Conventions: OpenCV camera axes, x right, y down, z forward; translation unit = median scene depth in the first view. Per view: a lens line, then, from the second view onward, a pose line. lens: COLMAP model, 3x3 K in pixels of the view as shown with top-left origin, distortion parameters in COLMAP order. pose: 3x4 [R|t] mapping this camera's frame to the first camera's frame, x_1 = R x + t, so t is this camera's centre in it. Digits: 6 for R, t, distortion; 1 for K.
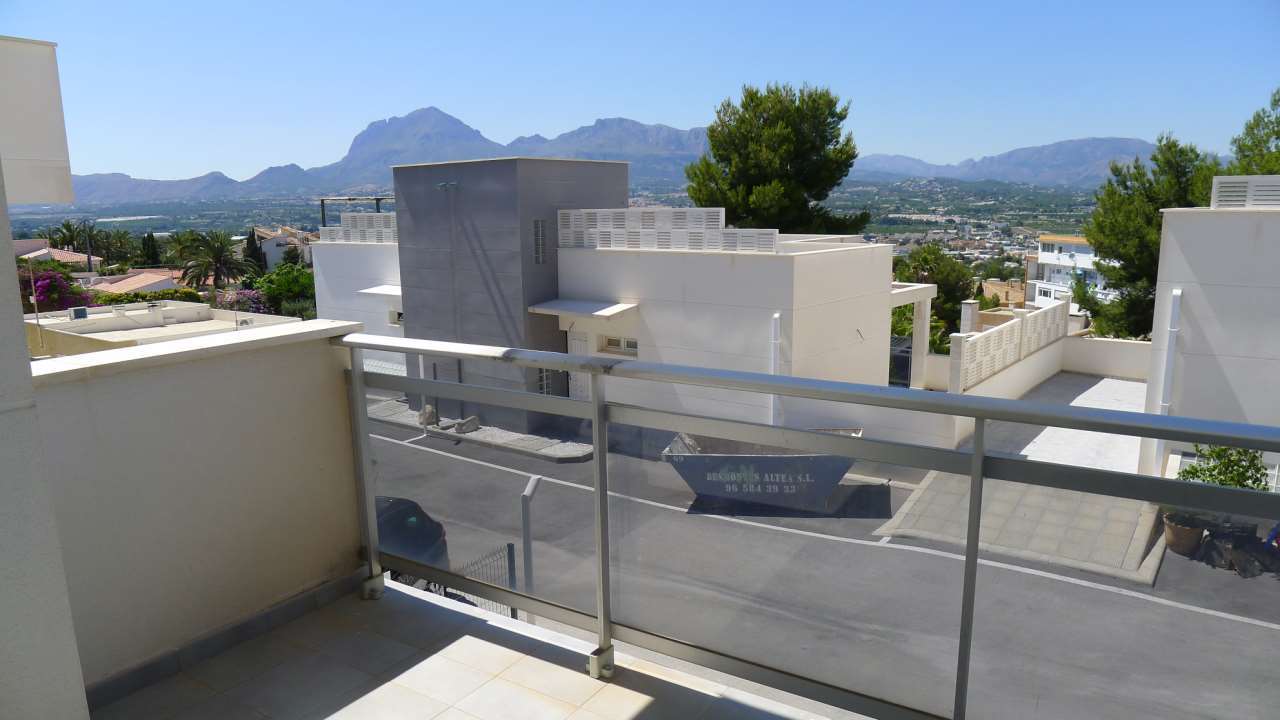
lens RADIAL K [[826.7, 0, 640.0], [0, 826.7, 360.0], [0, 0, 1]] dist [-0.059995, 0.021105]
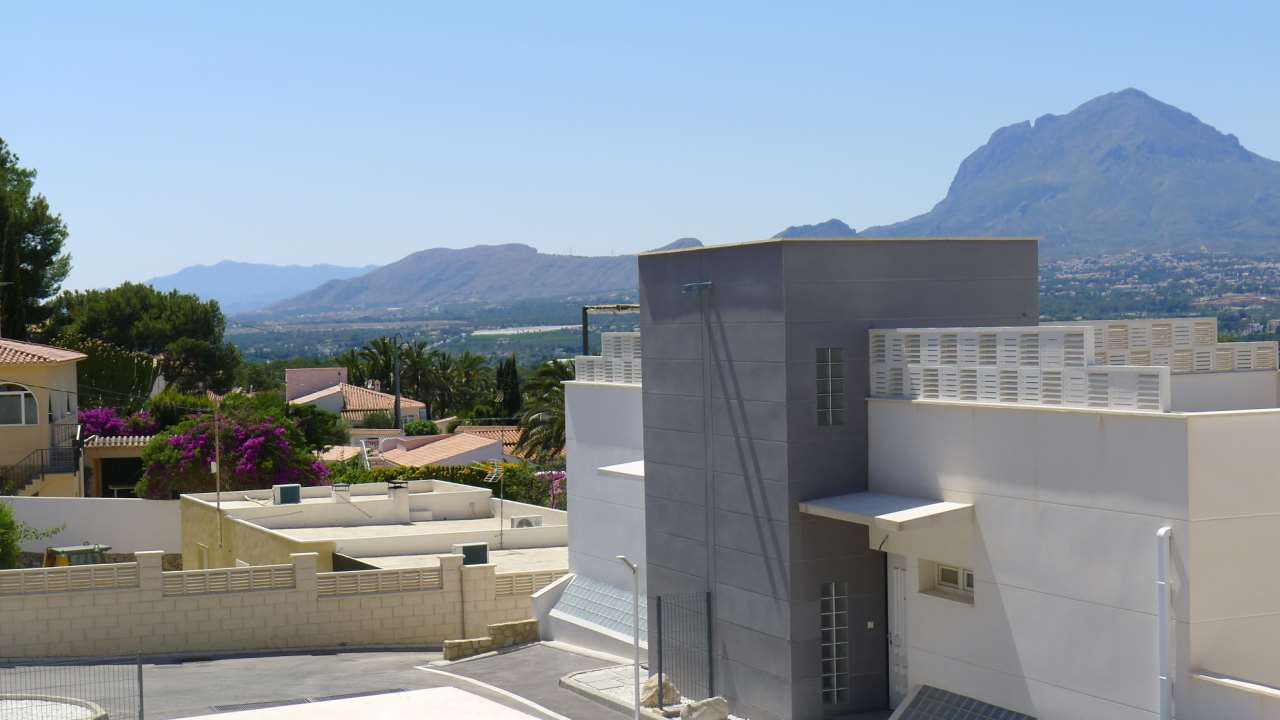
lens RADIAL K [[1876.7, 0, 640.0], [0, 1876.7, 360.0], [0, 0, 1]] dist [-0.018735, -0.009218]
pose [[0.878855, 0.004686, -0.477066, 0.339074], [-0.078865, 0.987622, -0.135585, 0.019090], [0.470525, 0.156784, 0.868346, -0.148206]]
